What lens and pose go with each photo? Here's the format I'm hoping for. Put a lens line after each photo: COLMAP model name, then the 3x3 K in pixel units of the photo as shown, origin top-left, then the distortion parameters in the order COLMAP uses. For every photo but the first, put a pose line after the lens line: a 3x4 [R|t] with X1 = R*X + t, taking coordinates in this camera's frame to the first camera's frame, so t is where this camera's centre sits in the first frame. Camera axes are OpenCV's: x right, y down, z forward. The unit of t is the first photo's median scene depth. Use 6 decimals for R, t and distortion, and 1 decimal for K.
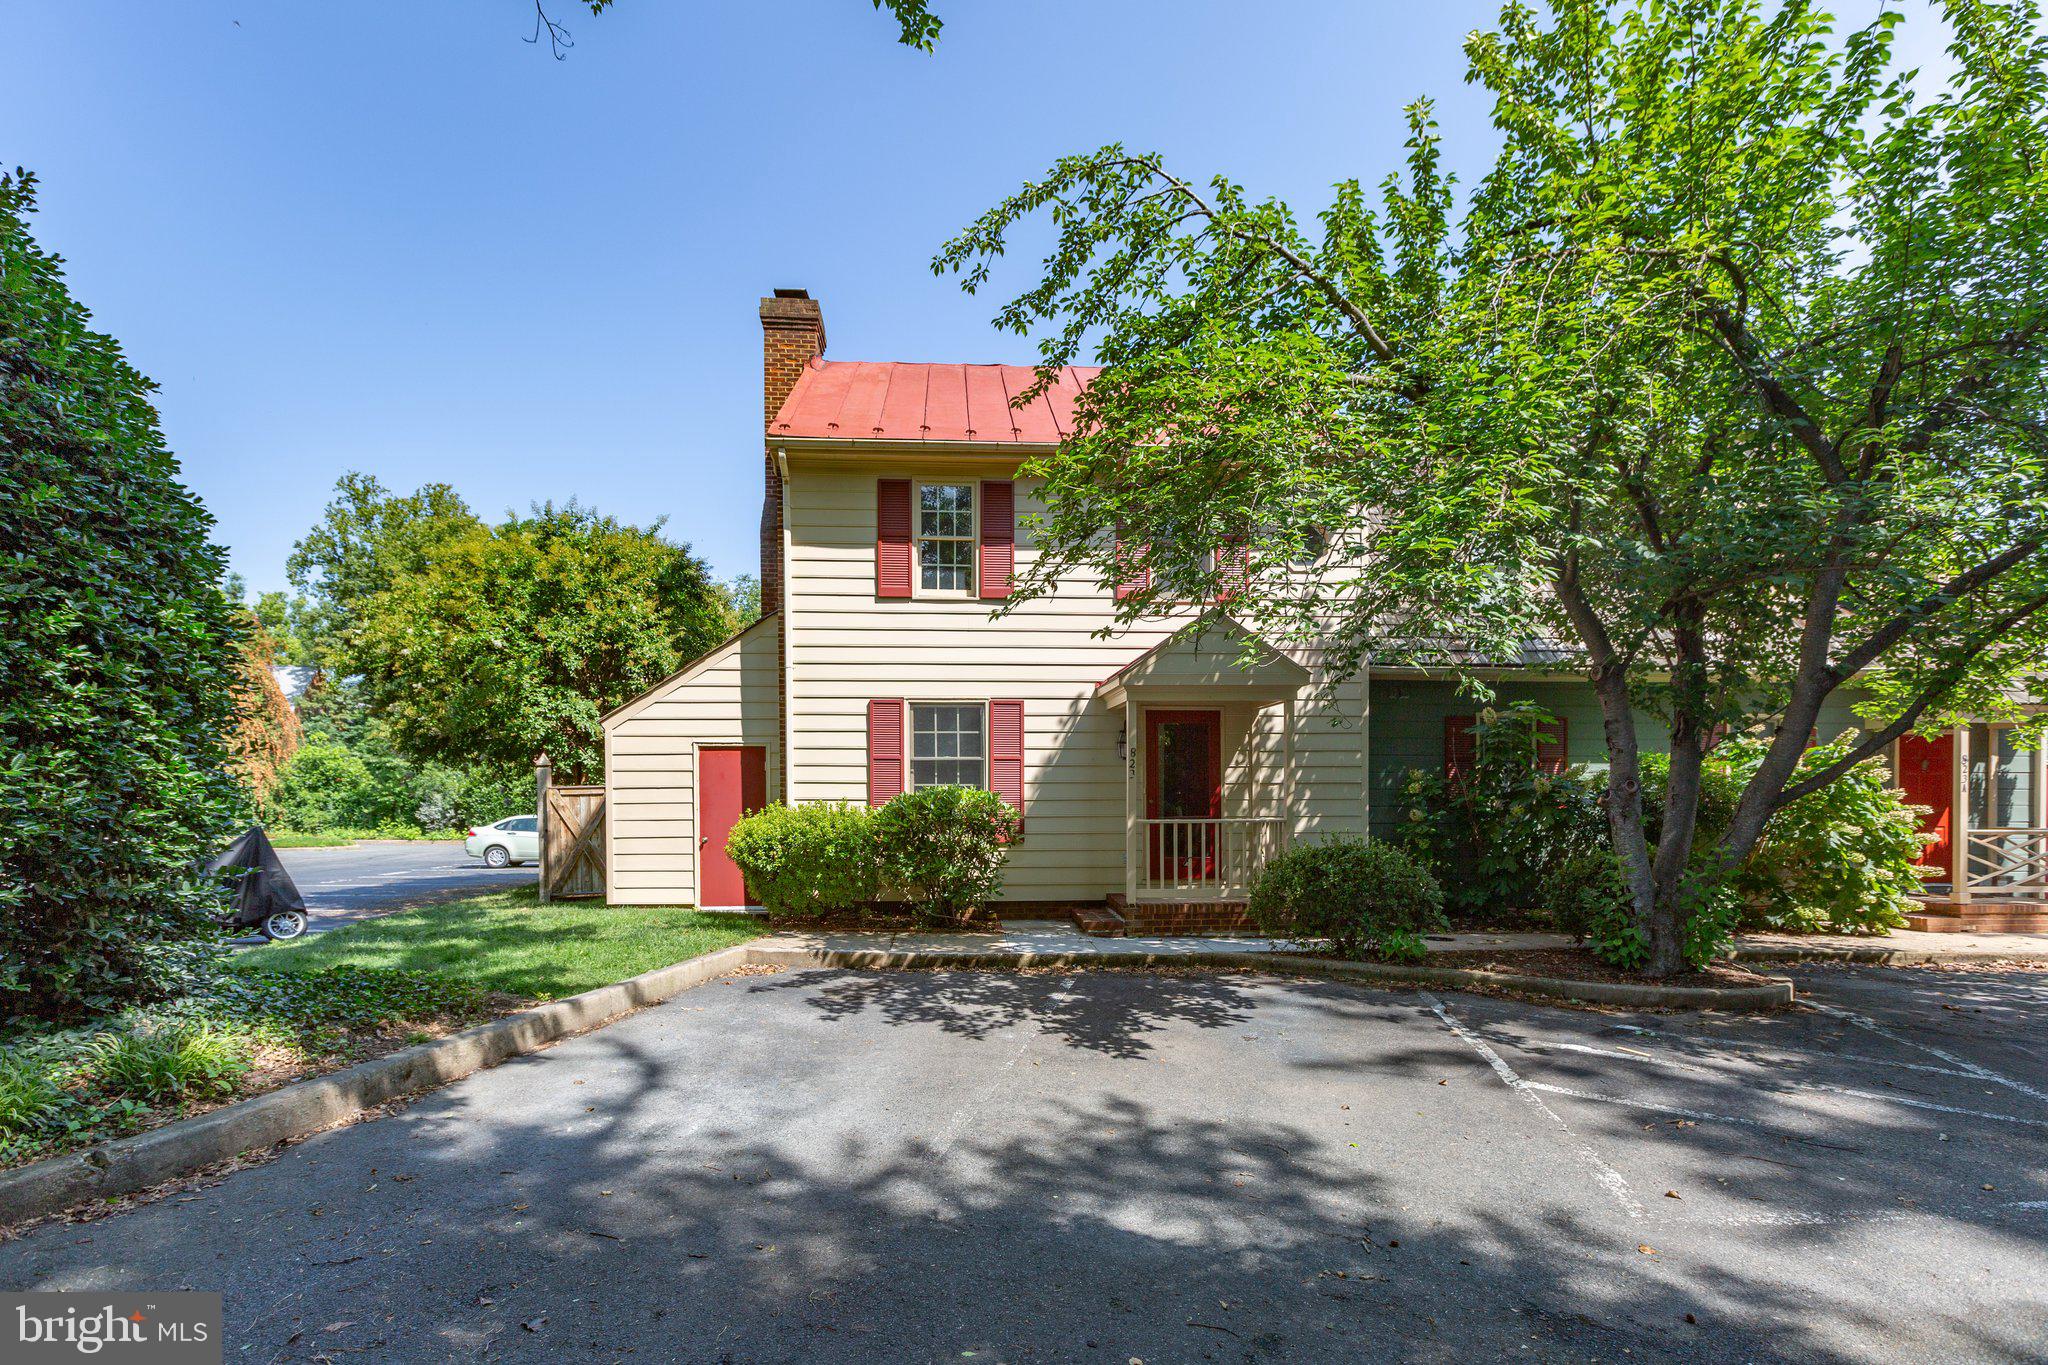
lens RADIAL K [[952.1, 0, 1026.4], [0, 952.1, 805.0], [0, 0, 1]] dist [-0.001338, -0.000653]
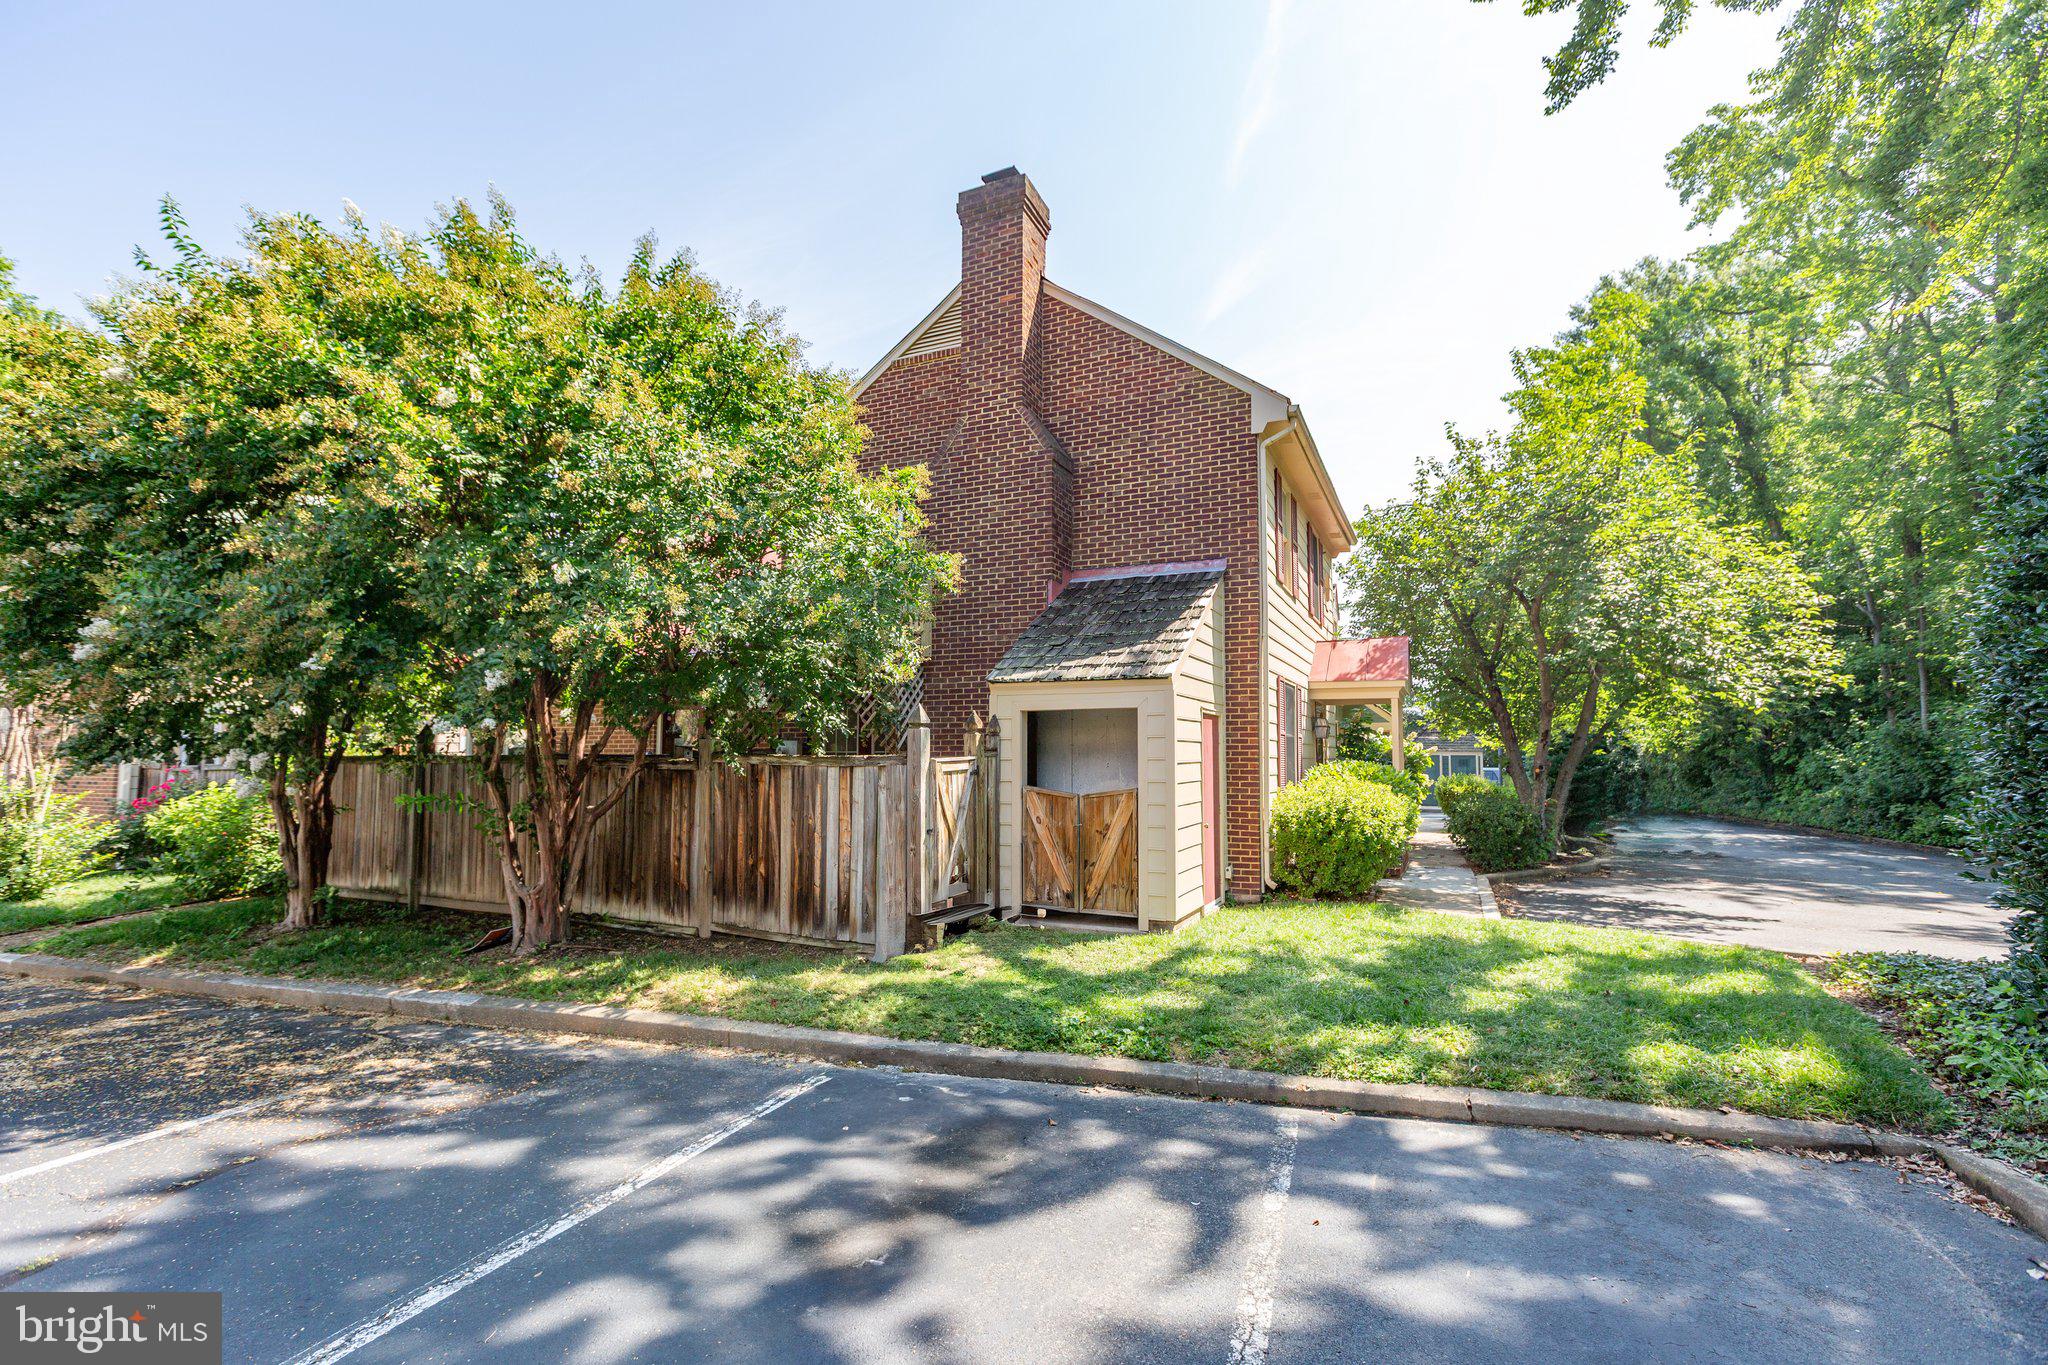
lens RADIAL K [[912.4, 0, 1024.0], [0, 912.4, 682.5], [0, 0, 1]] dist [0.003376, -0.000015]
pose [[0.474089, 0.076714, 0.877129, -1.142703], [0.002568, 0.996072, -0.088505, -0.017676], [-0.880473, 0.044212, 0.472030, 0.772526]]
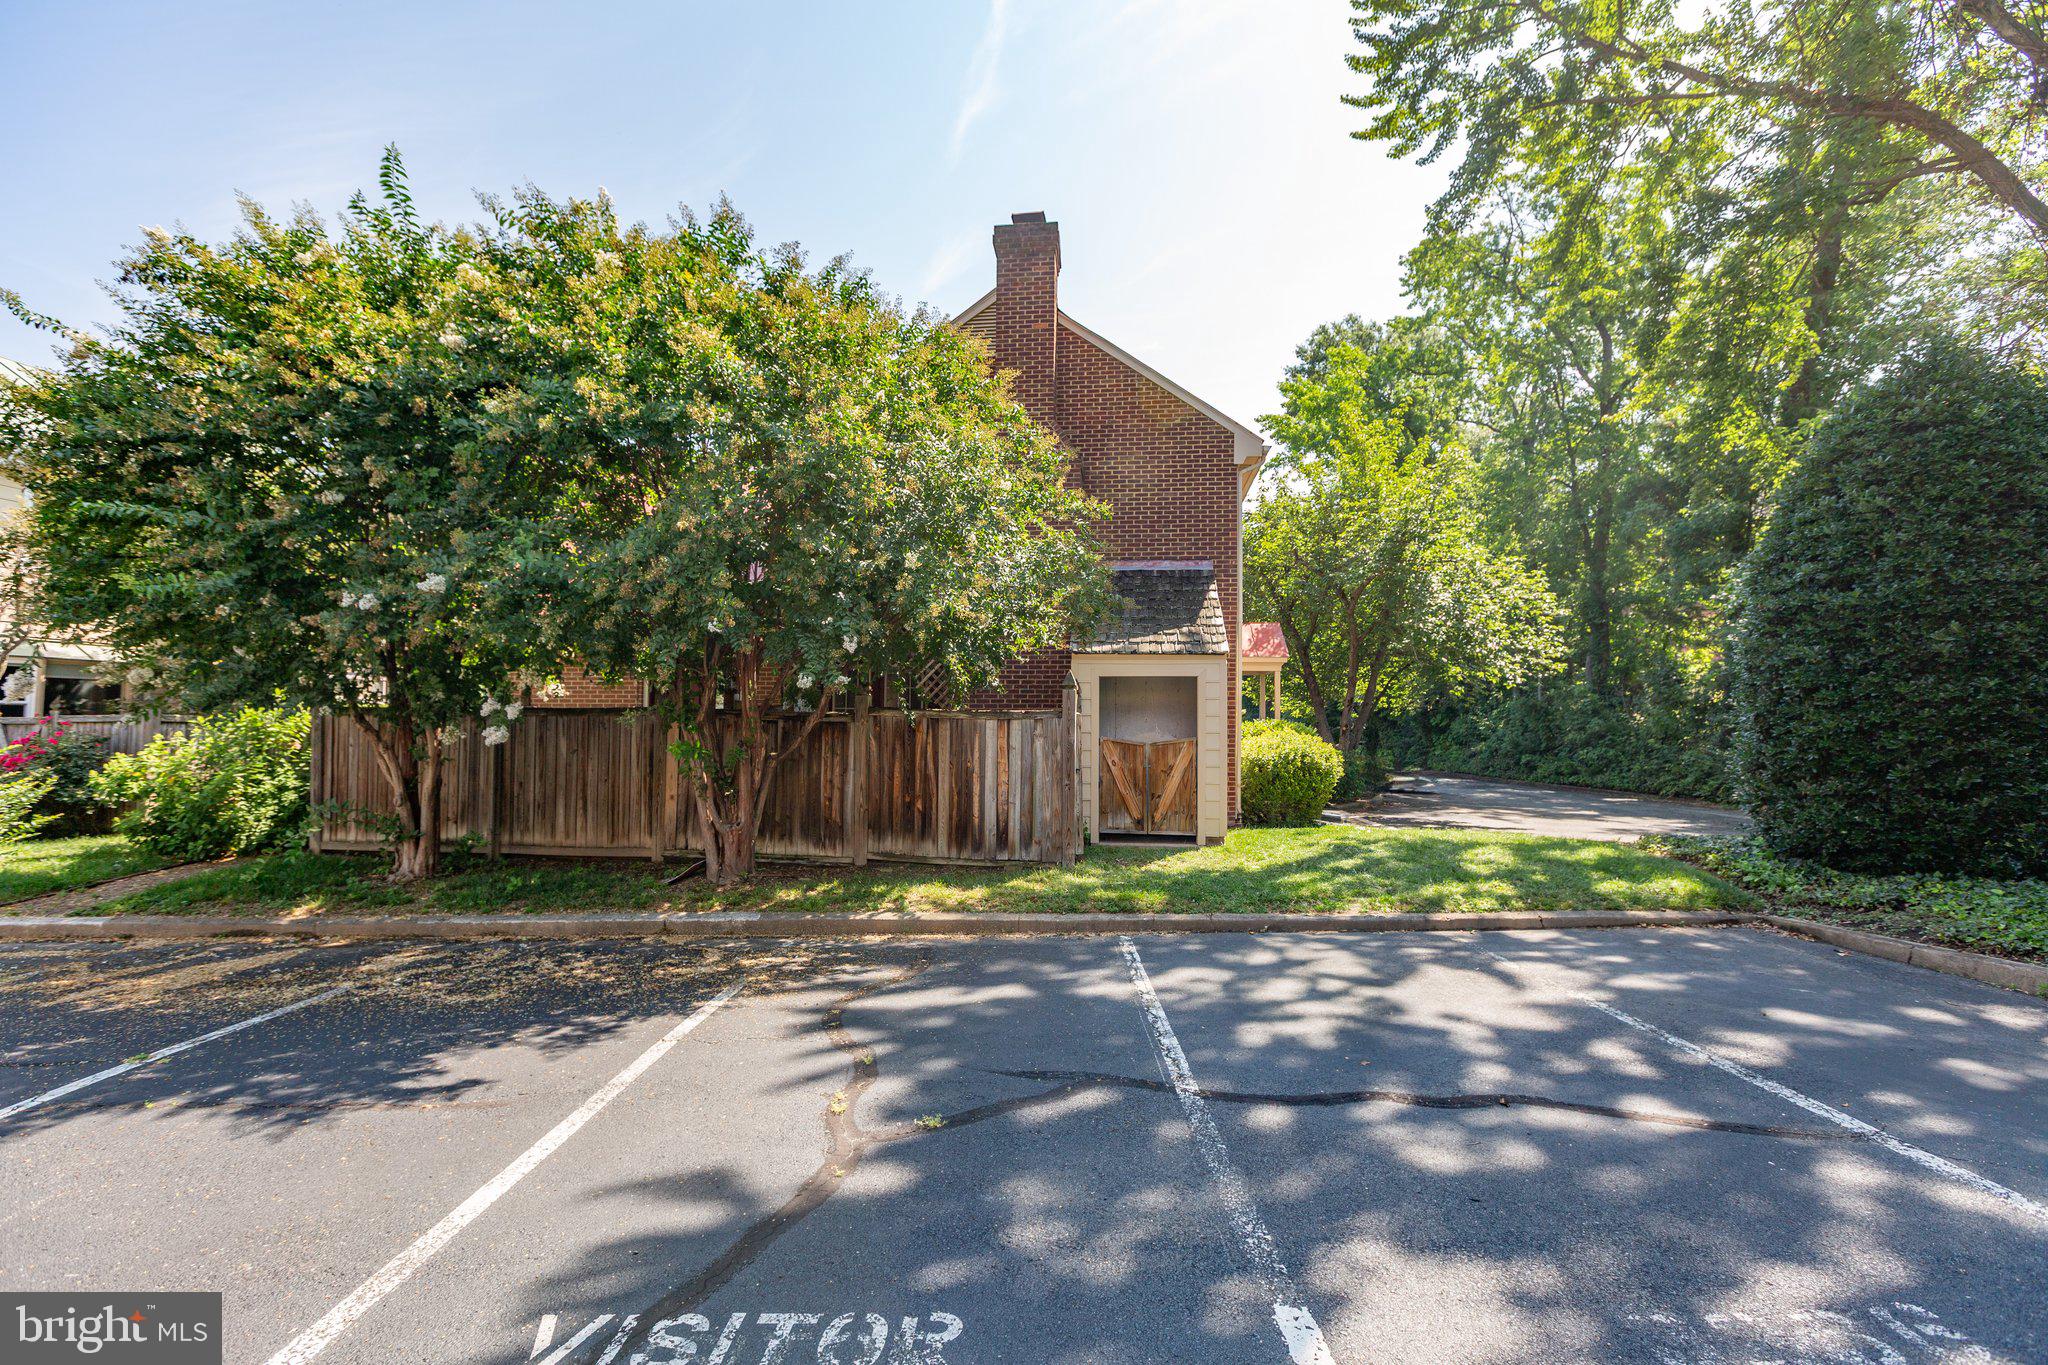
lens RADIAL K [[900.2, 0, 1018.0], [0, 900.2, 671.1], [0, 0, 1]] dist [-0.001231, 0.007409]
pose [[0.181285, 0.059428, 0.981633, -1.420744], [-0.002028, 0.998193, -0.060056, -0.010418], [-0.983429, 0.008896, 0.181078, 1.056675]]
